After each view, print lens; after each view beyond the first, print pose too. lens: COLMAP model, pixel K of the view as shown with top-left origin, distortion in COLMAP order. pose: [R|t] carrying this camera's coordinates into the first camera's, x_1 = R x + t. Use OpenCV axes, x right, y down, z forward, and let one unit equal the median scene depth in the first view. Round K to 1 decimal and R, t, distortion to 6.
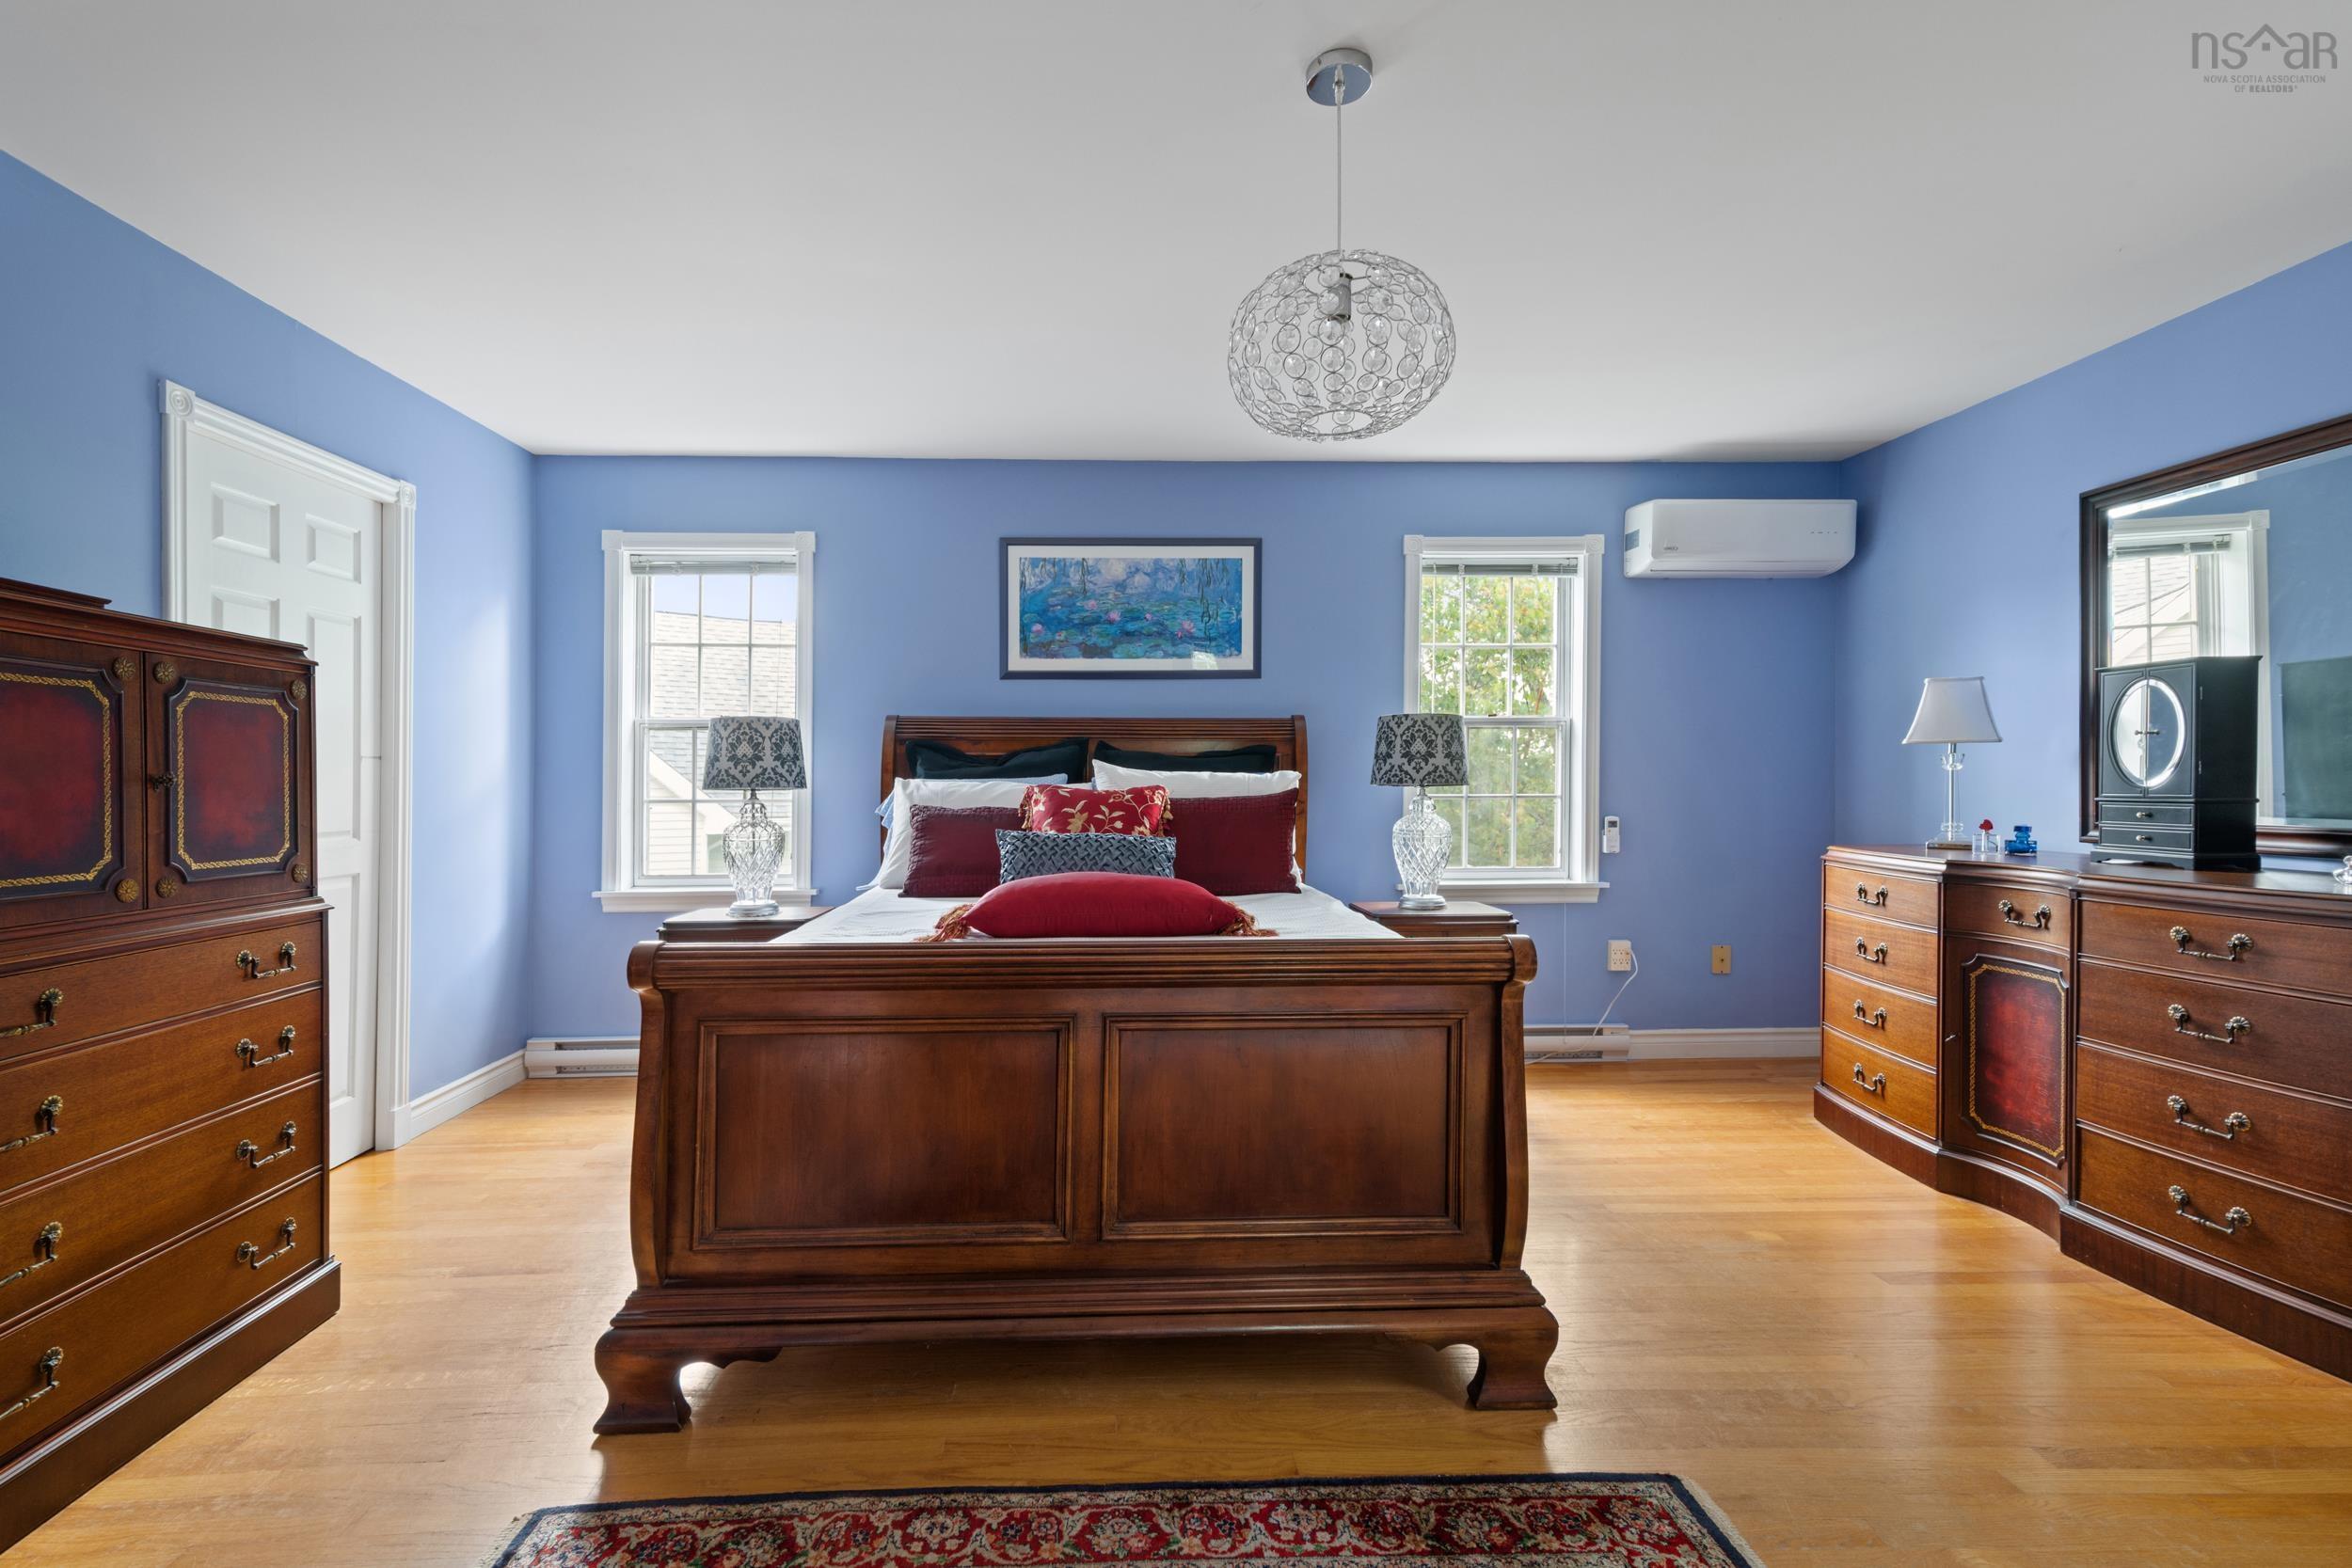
lens RADIAL K [[1043.0, 0, 1166.8], [0, 1043.0, 767.5], [0, 0, 1]] dist [-0.001959, 0.000167]
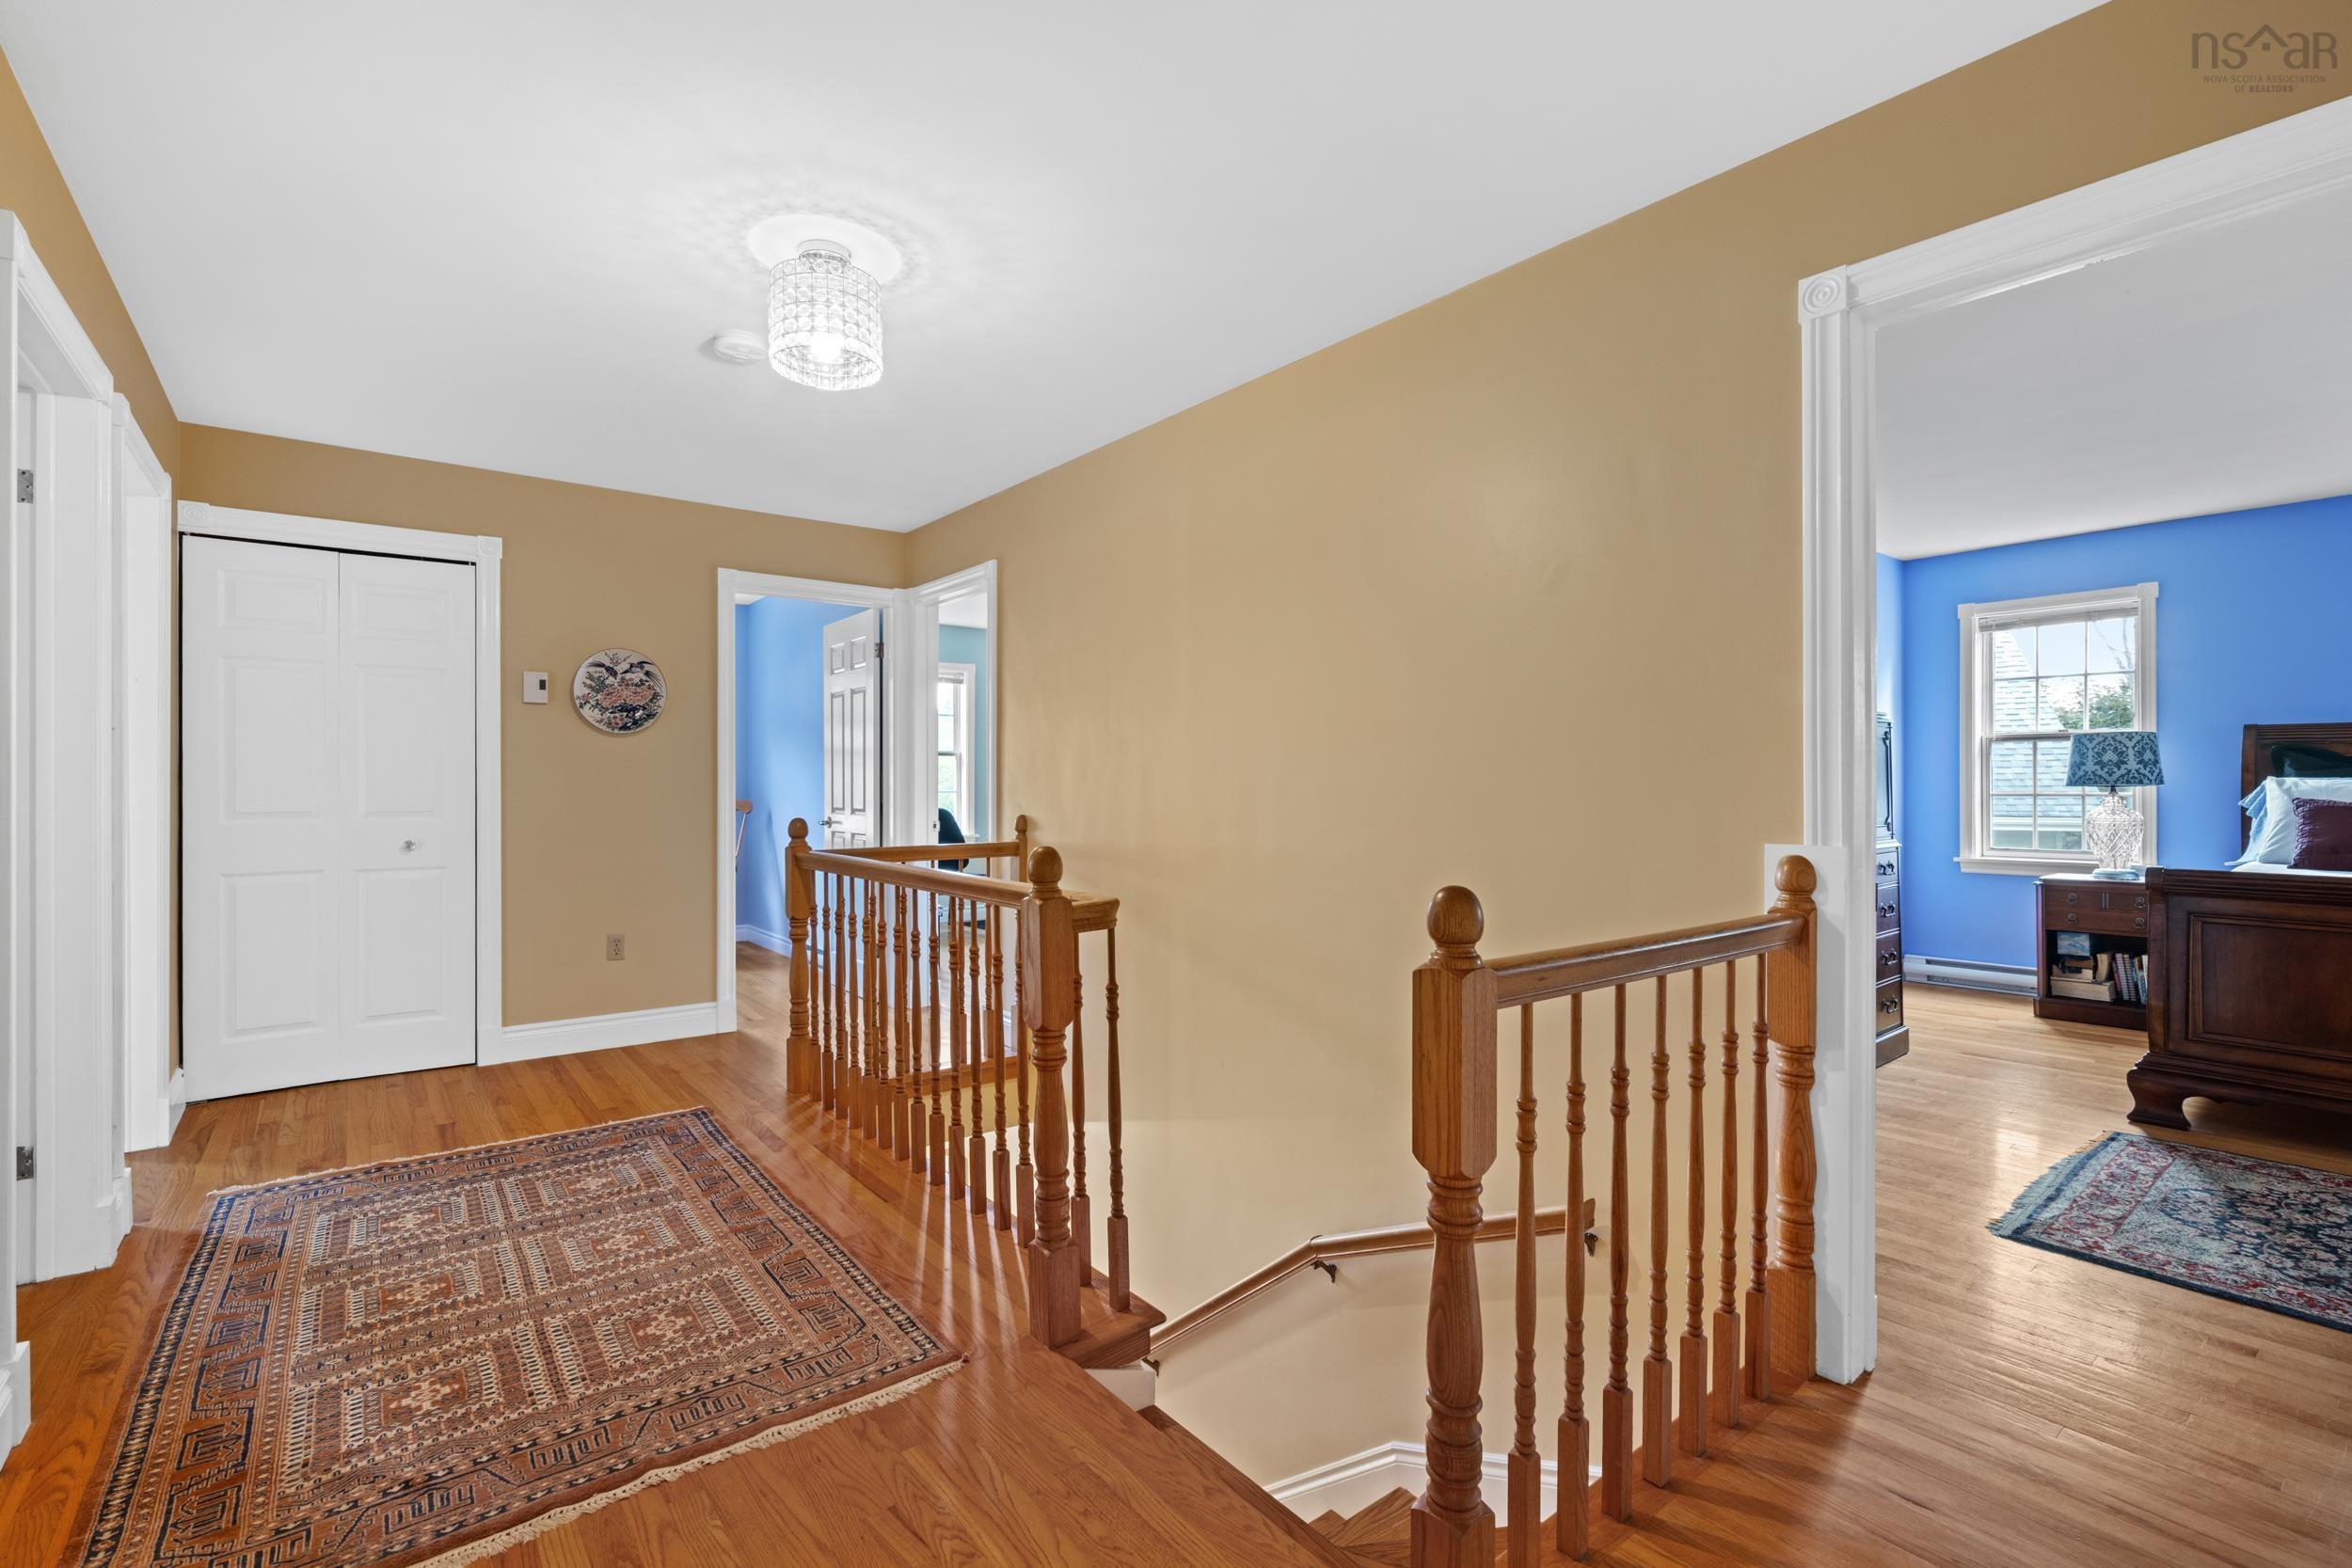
lens RADIAL K [[1043.0, 0, 1156.9], [0, 1043.0, 767.7], [0, 0, 1]] dist [-0.001959, 0.000167]
pose [[0.568563, -0.012152, -0.822550, 0.006917], [0.010423, 0.999917, -0.007568, -0.004756], [0.822574, -0.004271, 0.568643, -0.753984]]
